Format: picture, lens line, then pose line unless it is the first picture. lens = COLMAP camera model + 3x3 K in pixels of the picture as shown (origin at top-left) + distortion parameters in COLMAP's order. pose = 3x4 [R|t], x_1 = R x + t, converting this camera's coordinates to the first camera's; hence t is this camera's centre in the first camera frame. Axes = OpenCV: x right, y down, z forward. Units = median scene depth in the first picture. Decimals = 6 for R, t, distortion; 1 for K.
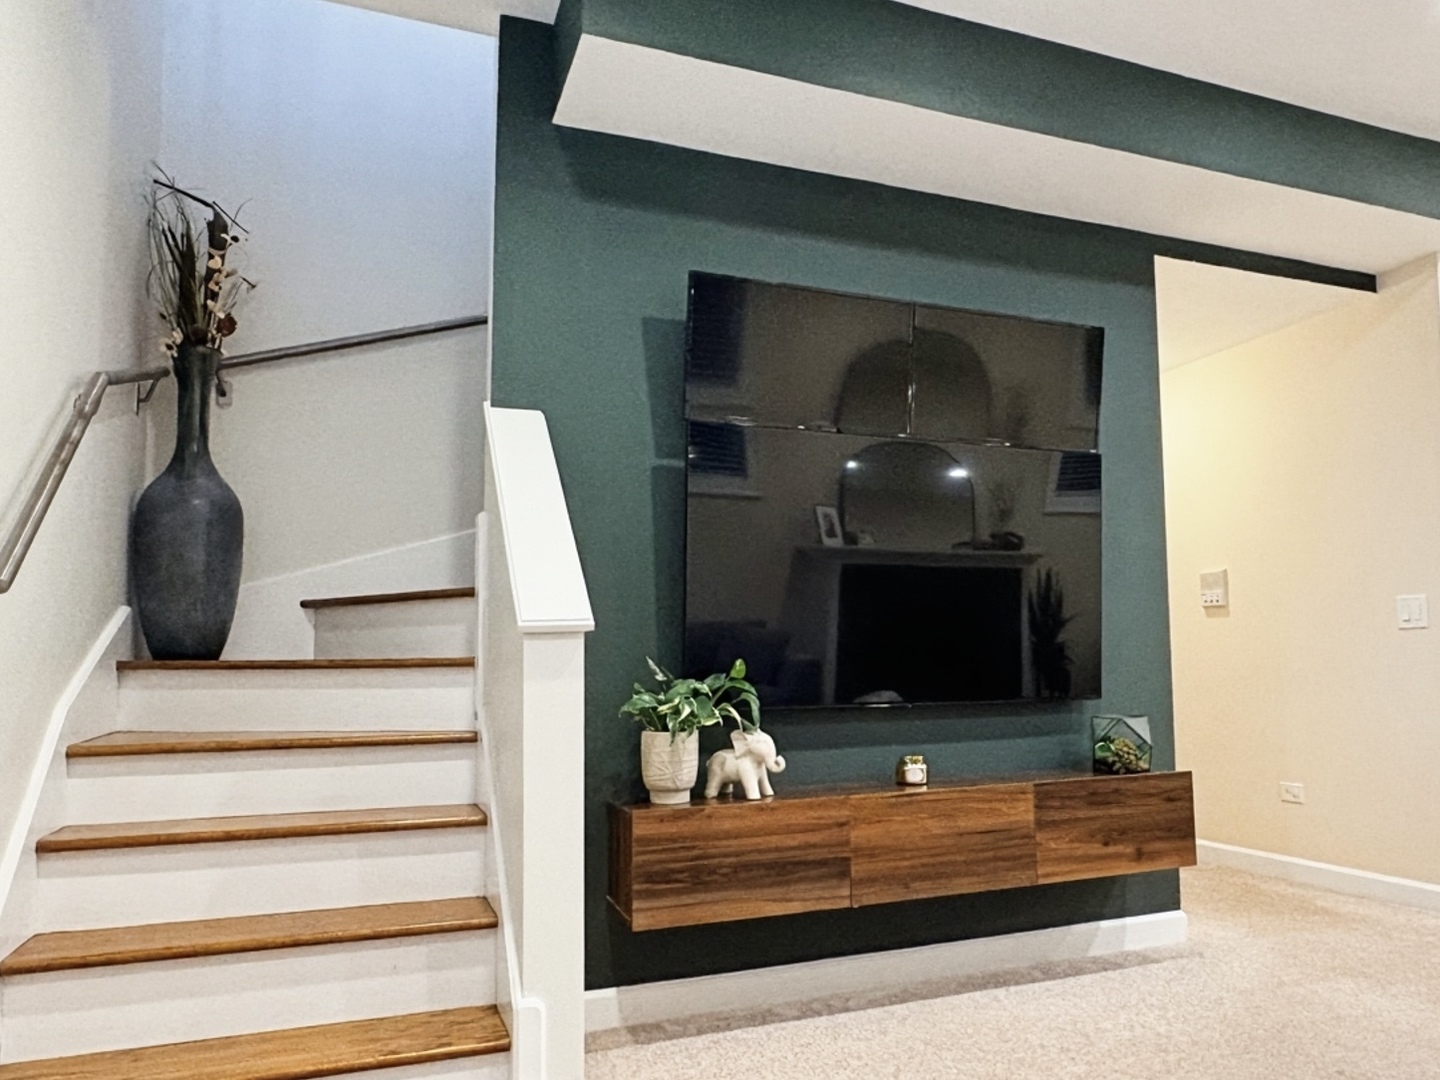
lens RADIAL K [[1163.8, 0, 720.2], [0, 1163.8, 539.6], [0, 0, 1]] dist [0.010955, -0.000347]
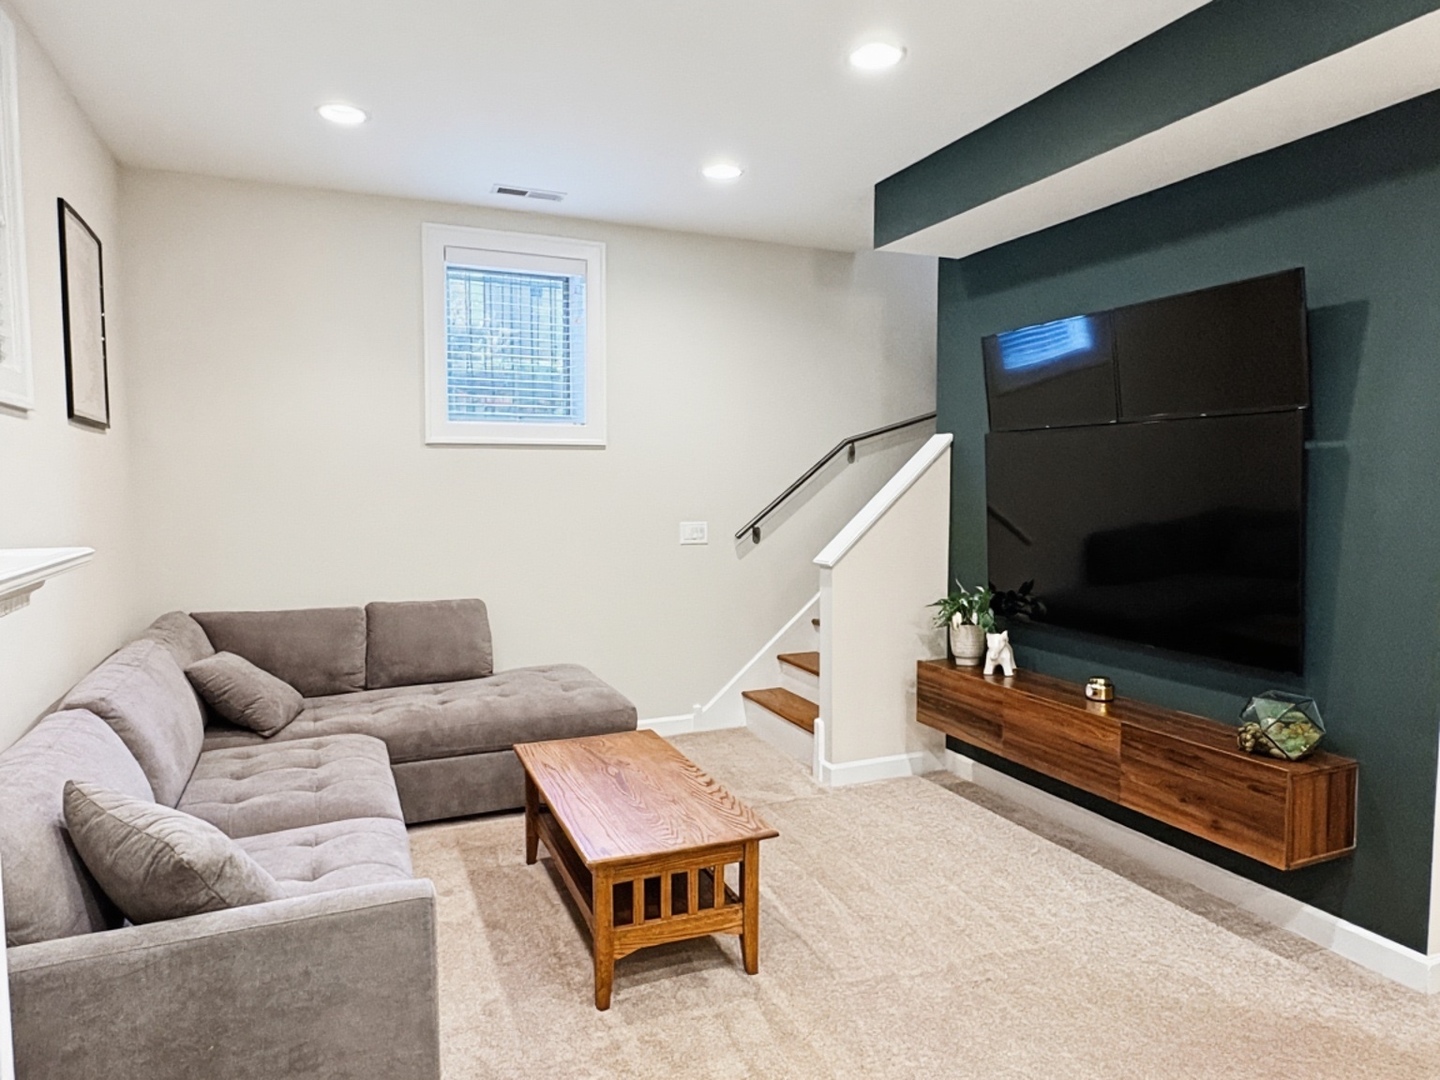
lens RADIAL K [[872.0, 0, 719.7], [0, 872.0, 537.5], [0, 0, 1]] dist [-0.000536, 0.000398]
pose [[-0.008555, 0.069284, -0.997560, 1.147615], [0.108712, 0.991748, 0.067948, -0.080024], [0.994037, -0.107865, -0.016017, 0.638084]]
